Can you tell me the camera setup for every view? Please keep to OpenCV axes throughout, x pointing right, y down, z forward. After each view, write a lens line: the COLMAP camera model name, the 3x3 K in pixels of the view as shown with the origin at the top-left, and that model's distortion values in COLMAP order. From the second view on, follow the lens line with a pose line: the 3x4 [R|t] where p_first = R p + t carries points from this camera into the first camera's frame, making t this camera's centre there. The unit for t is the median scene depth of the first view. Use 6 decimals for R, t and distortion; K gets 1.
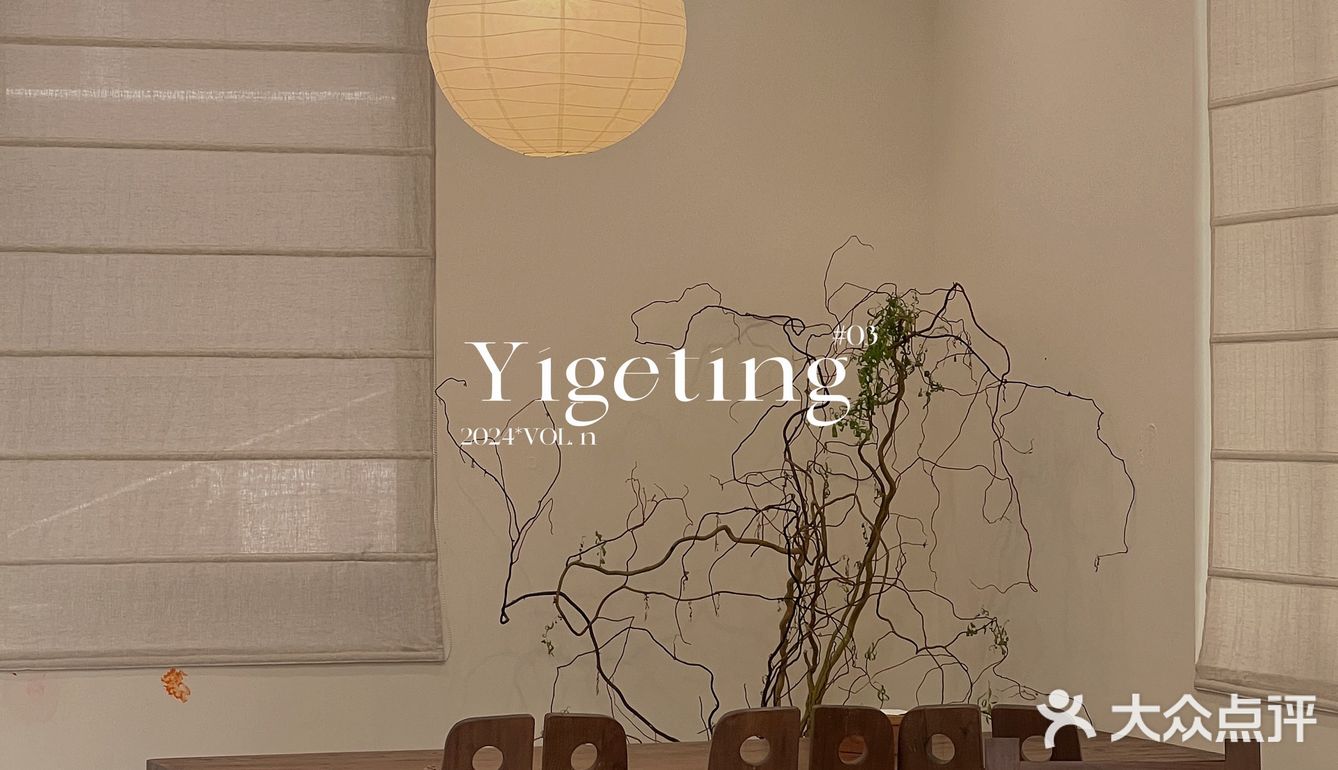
lens RADIAL K [[4367.1, 0, 669.0], [0, 4367.1, 385.0], [0, 0, 1]] dist [-0.793573, 27.164722]
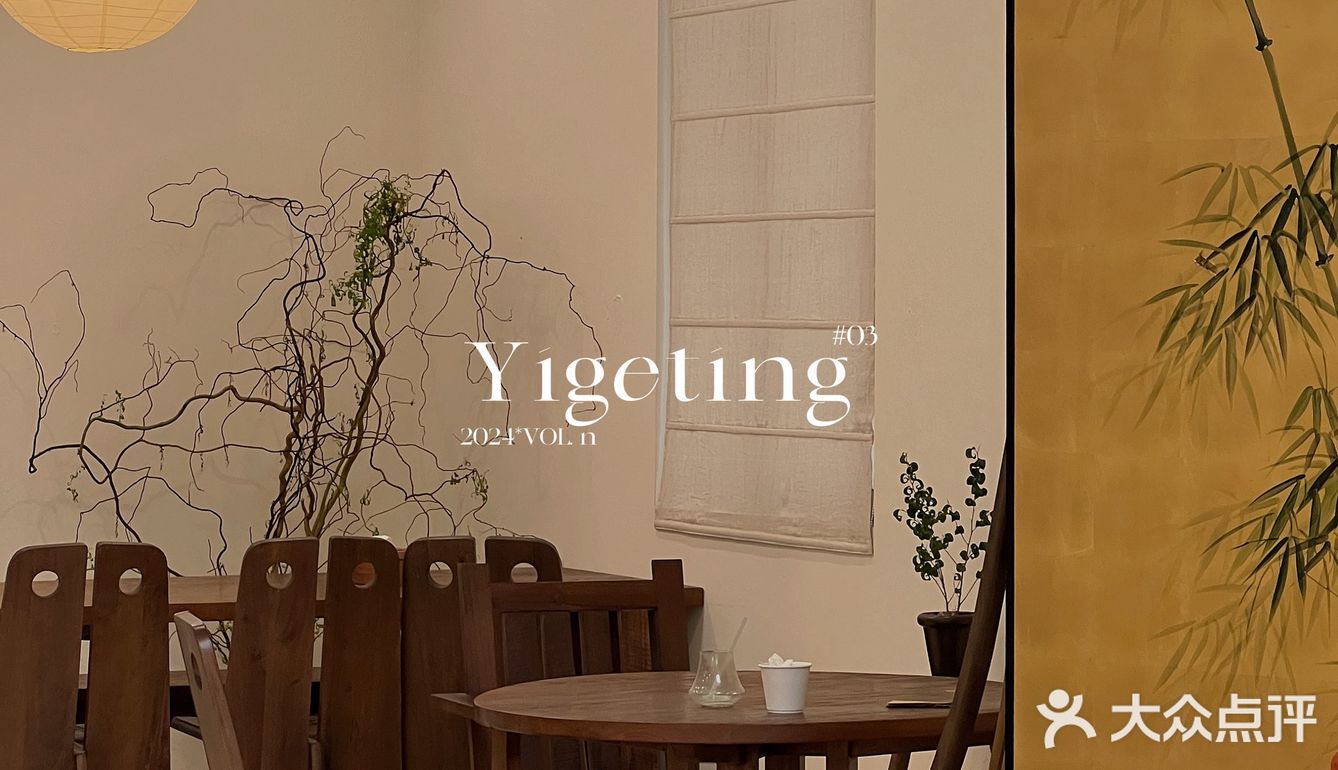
lens RADIAL K [[4522.2, 0, 669.0], [0, 4522.2, 385.0], [0, 0, 1]] dist [0.004810, 1.437714]
pose [[0.990468, 0.003969, 0.137686, -0.035944], [-0.006854, 0.999767, 0.020484, 0.007695], [-0.137573, -0.021232, 0.990264, -0.160506]]
